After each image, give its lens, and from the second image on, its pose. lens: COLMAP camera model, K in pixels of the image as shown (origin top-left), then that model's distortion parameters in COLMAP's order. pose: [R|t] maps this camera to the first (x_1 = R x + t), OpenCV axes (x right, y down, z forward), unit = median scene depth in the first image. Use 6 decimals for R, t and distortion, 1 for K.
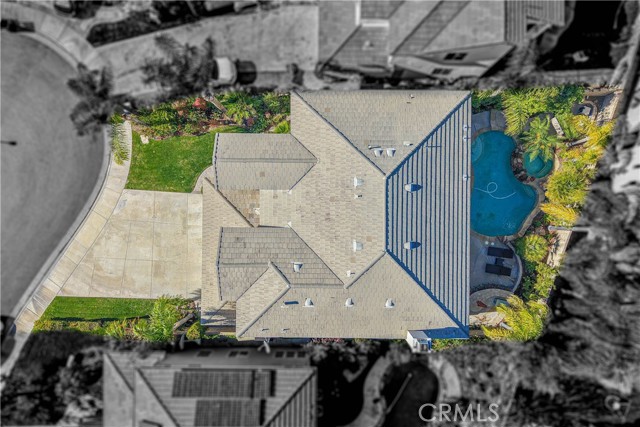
lens RADIAL K [[441.7, 0, 319.8], [0, 441.7, 214.3], [0, 0, 1]] dist [0.003021, 0.000232]
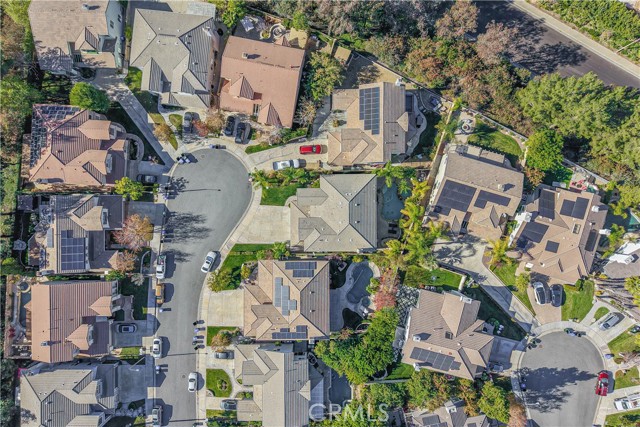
lens RADIAL K [[441.7, 0, 319.8], [0, 441.7, 213.8], [0, 0, 1]] dist [0.003021, 0.000232]
pose [[0.999741, -0.013114, -0.018604, -0.009102], [0.013171, 0.999909, 0.002944, -0.005139], [0.018564, -0.003188, 0.999823, -1.871788]]
